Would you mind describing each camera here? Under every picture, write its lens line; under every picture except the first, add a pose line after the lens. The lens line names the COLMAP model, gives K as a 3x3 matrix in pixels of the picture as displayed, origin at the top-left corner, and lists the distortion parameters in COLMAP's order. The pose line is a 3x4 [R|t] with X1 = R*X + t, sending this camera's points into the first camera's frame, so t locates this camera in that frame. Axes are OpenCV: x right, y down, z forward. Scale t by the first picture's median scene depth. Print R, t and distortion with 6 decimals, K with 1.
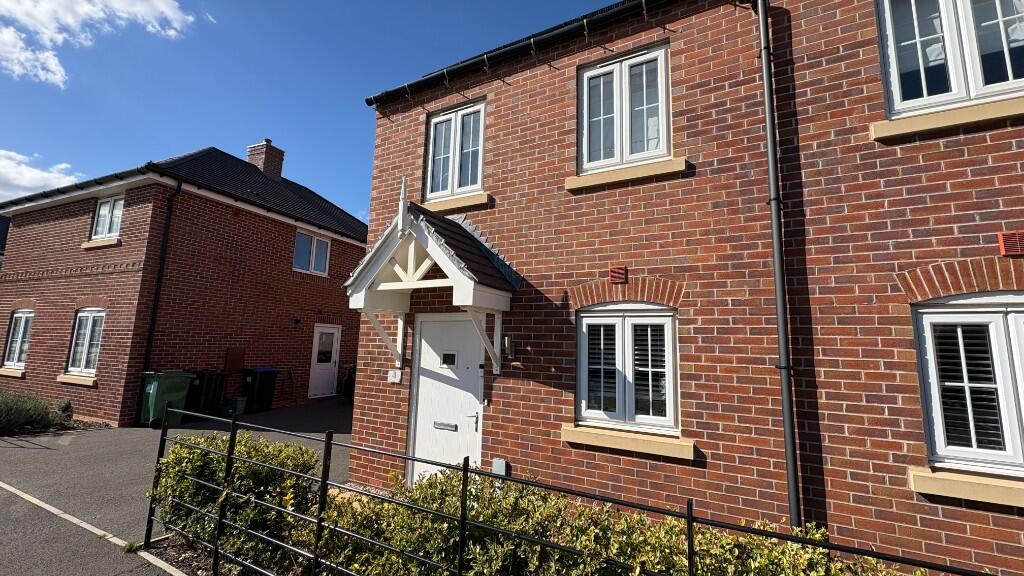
lens RADIAL K [[407.4, 0, 510.3], [0, 407.4, 288.3], [0, 0, 1]] dist [0.001544, -0.000261]
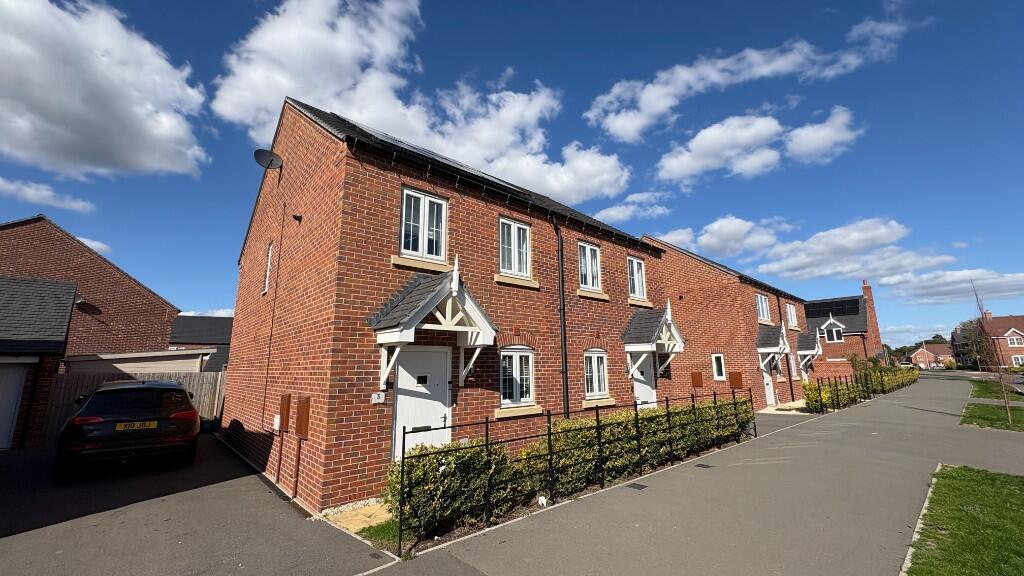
lens RADIAL K [[407.4, 0, 515.2], [0, 407.4, 286.8], [0, 0, 1]] dist [0.001544, -0.000261]
pose [[0.333470, 0.151287, 0.930543, -1.529510], [-0.112924, 0.986344, -0.119892, -0.006051], [-0.935973, -0.065101, 0.346000, 0.283091]]
